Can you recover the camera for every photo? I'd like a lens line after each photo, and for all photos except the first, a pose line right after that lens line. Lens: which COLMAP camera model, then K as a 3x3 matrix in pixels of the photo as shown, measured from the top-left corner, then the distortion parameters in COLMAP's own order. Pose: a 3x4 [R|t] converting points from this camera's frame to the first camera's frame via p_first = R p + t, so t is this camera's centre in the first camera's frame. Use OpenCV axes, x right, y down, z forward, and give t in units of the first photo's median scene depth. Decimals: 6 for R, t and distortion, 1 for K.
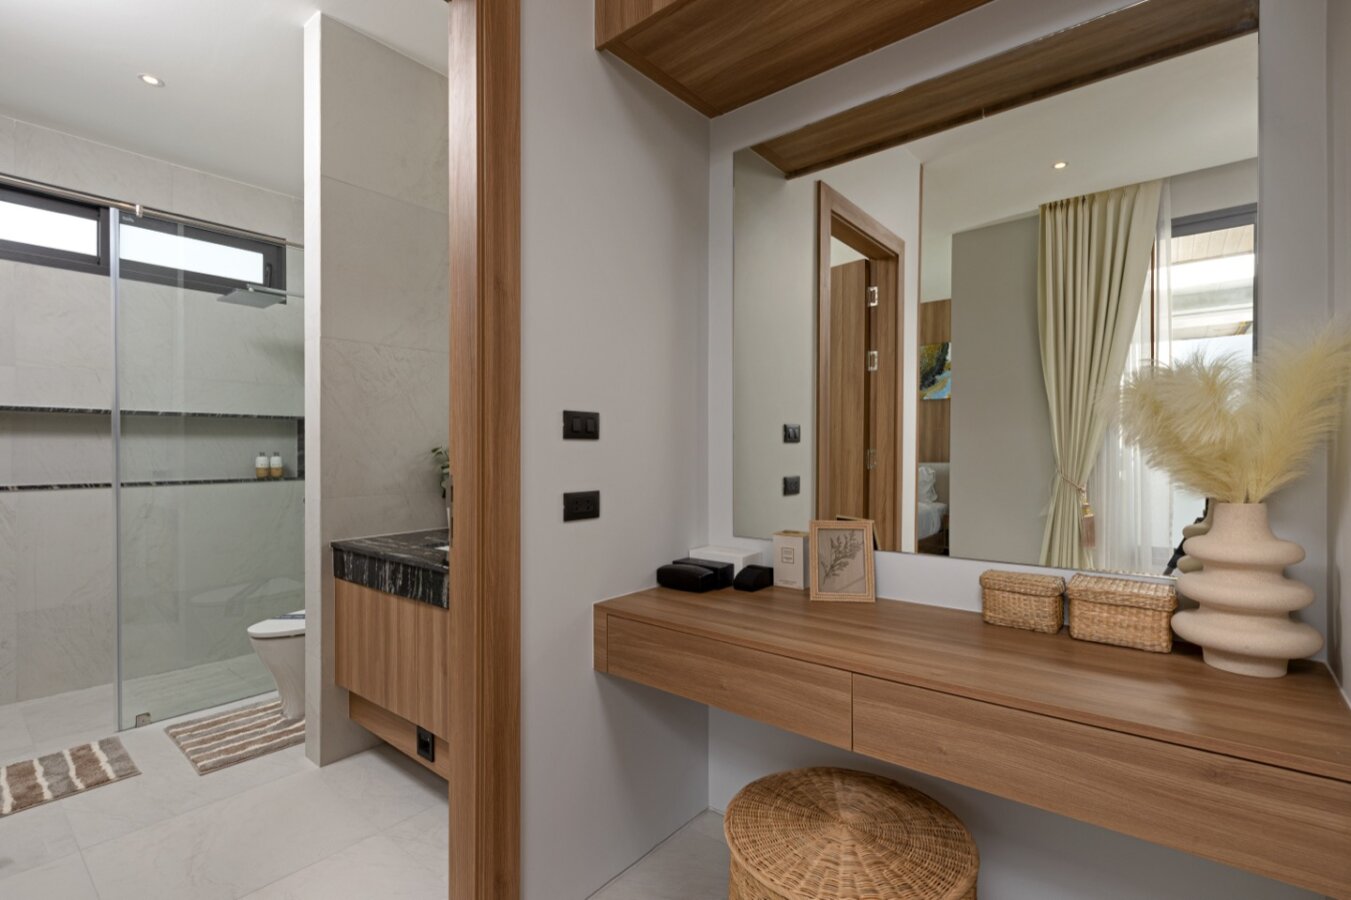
lens RADIAL K [[617.5, 0, 671.3], [0, 617.5, 450.7], [0, 0, 1]] dist [-0.004415, -0.001508]
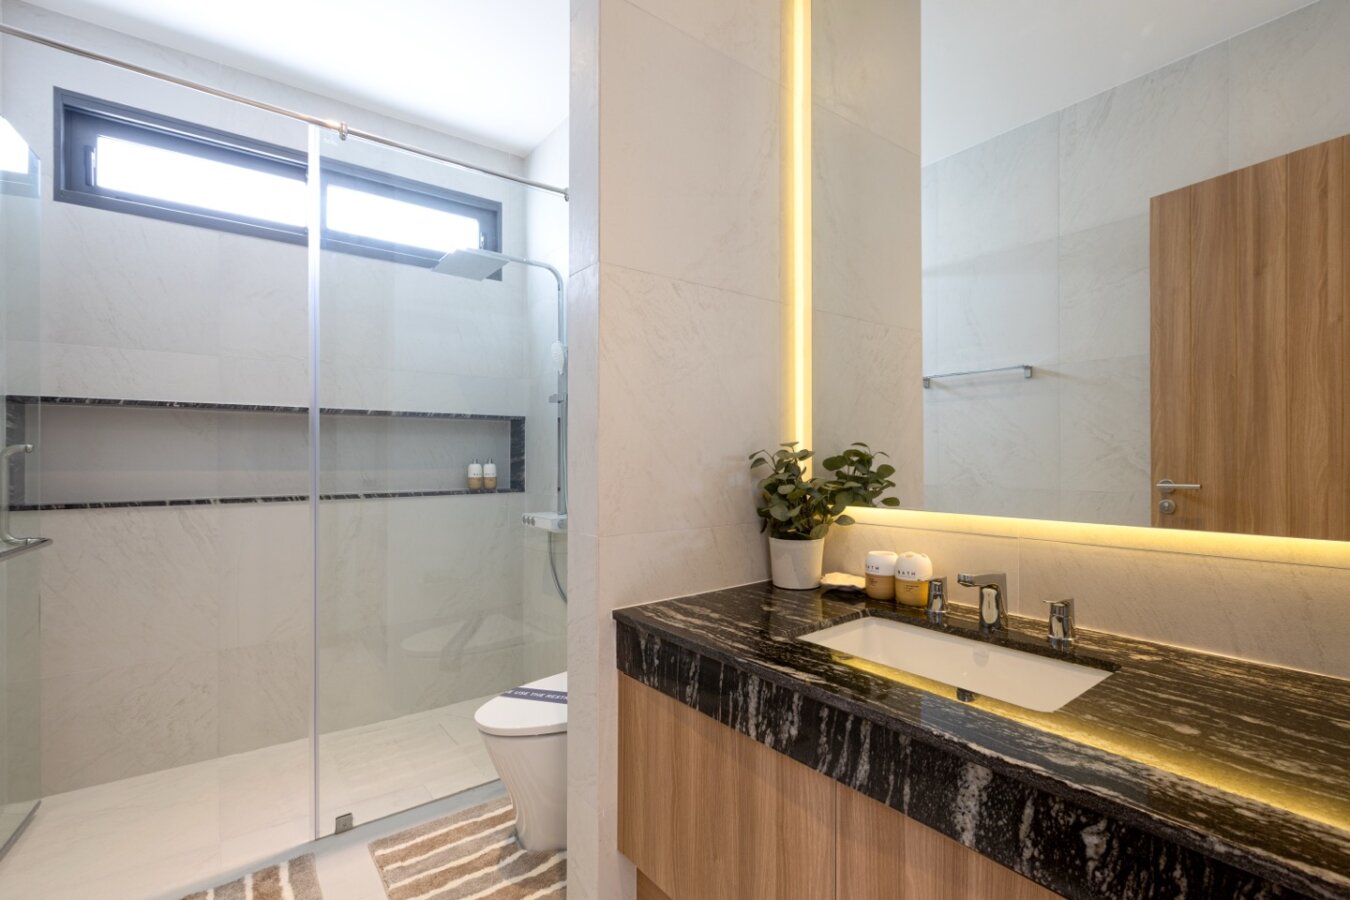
lens RADIAL K [[617.1, 0, 681.6], [0, 617.1, 455.3], [0, 0, 1]] dist [-0.004415, -0.001508]
pose [[0.973824, 0.000709, -0.227304, -0.257160], [-0.002036, 0.999982, -0.005603, 0.002284], [0.227296, 0.005919, 0.973808, 0.318880]]
